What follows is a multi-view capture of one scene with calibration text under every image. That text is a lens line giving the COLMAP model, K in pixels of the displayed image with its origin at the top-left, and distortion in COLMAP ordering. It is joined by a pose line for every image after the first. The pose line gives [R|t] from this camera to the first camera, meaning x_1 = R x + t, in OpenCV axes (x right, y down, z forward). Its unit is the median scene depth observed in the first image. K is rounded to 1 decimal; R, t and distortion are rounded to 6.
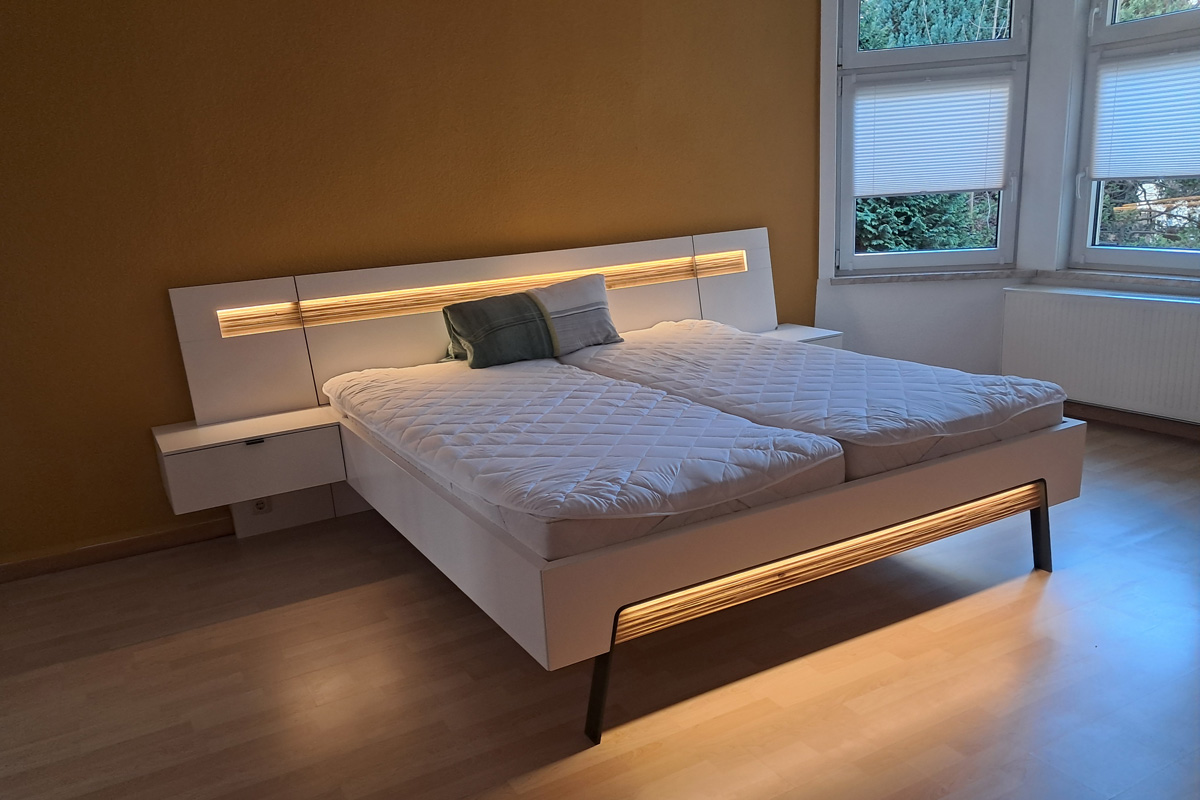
lens RADIAL K [[955.3, 0, 600.0], [0, 955.3, 400.0], [0, 0, 1]] dist [-0.049958, -0.001366]
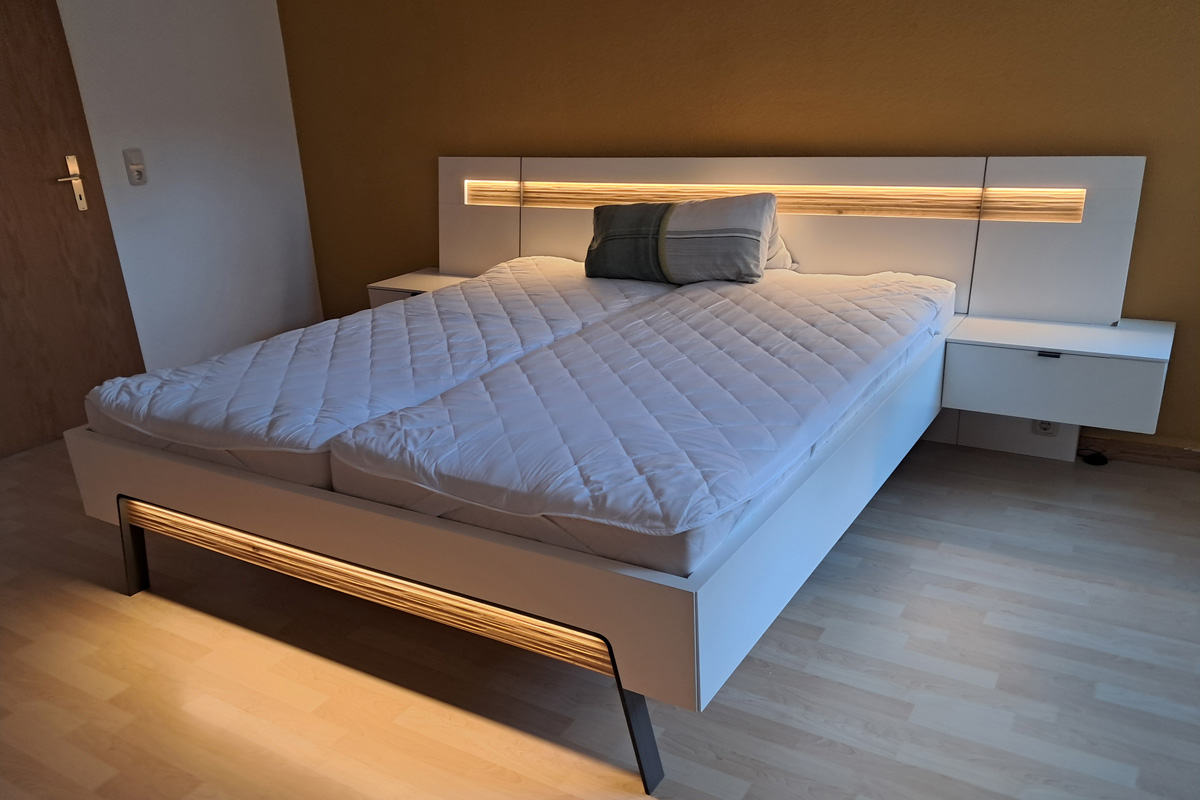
lens RADIAL K [[907.4, 0, 600.8], [0, 907.4, 424.3], [0, 0, 1]] dist [-0.005399, -0.005915]
pose [[0.520960, 0.333206, -0.785859, 0.630698], [-0.184723, 0.942854, 0.277316, -0.145145], [0.833353, 0.000695, 0.552740, 0.498279]]
